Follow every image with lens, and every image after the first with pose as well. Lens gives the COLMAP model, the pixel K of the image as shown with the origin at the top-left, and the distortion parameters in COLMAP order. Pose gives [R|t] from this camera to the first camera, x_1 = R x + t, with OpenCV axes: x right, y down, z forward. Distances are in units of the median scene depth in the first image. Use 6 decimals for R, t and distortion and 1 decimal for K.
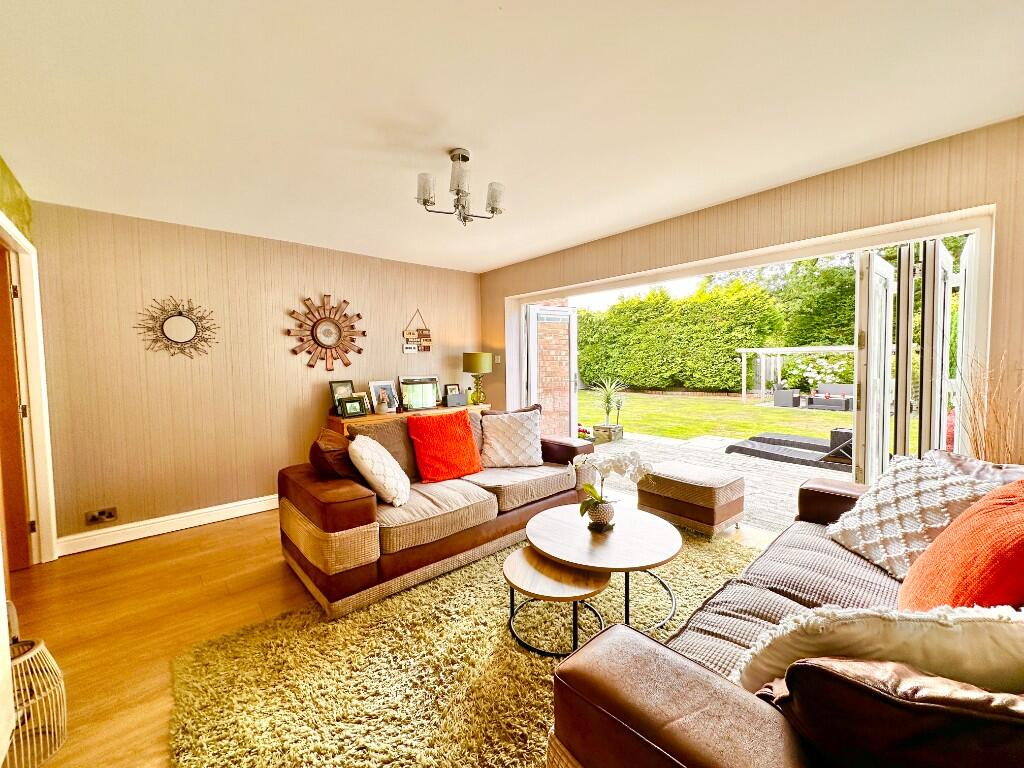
lens RADIAL K [[409.5, 0, 512.0], [0, 409.5, 384.0], [0, 0, 1]] dist [0.000172, 0.000054]
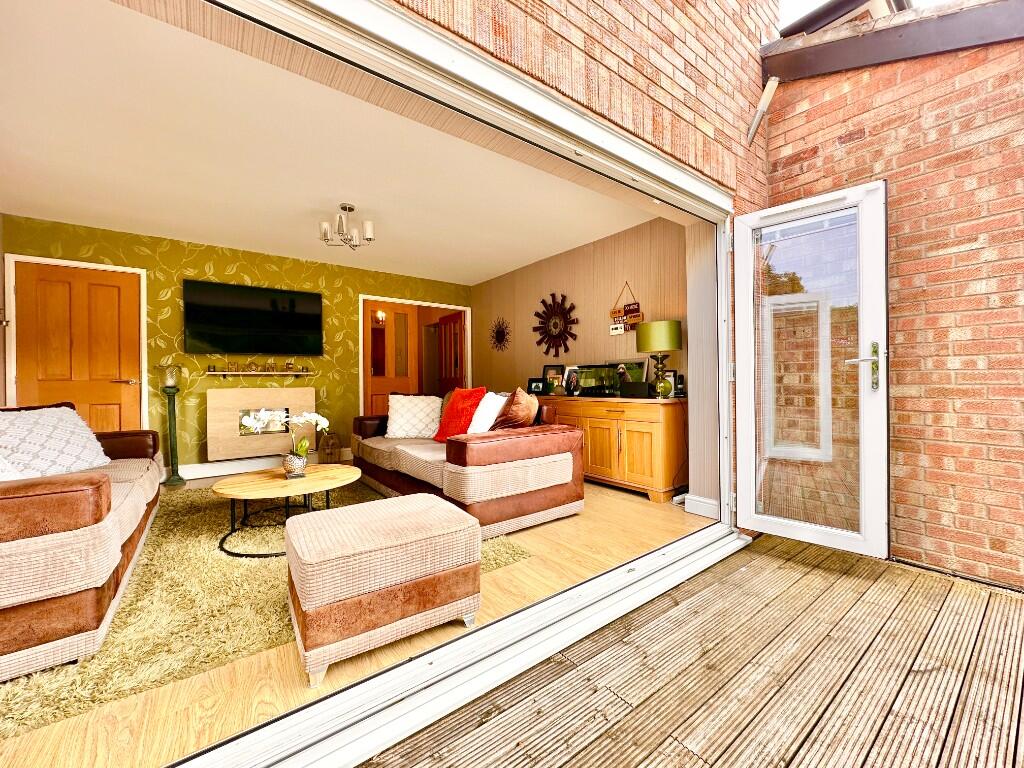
lens RADIAL K [[409.5, 0, 512.0], [0, 409.5, 384.0], [0, 0, 1]] dist [0.000172, 0.000054]
pose [[-0.083936, 0.020941, -0.996251, 0.750604], [-0.042138, 0.998810, 0.024545, 0.023069], [0.995580, 0.044040, -0.082954, 0.980636]]
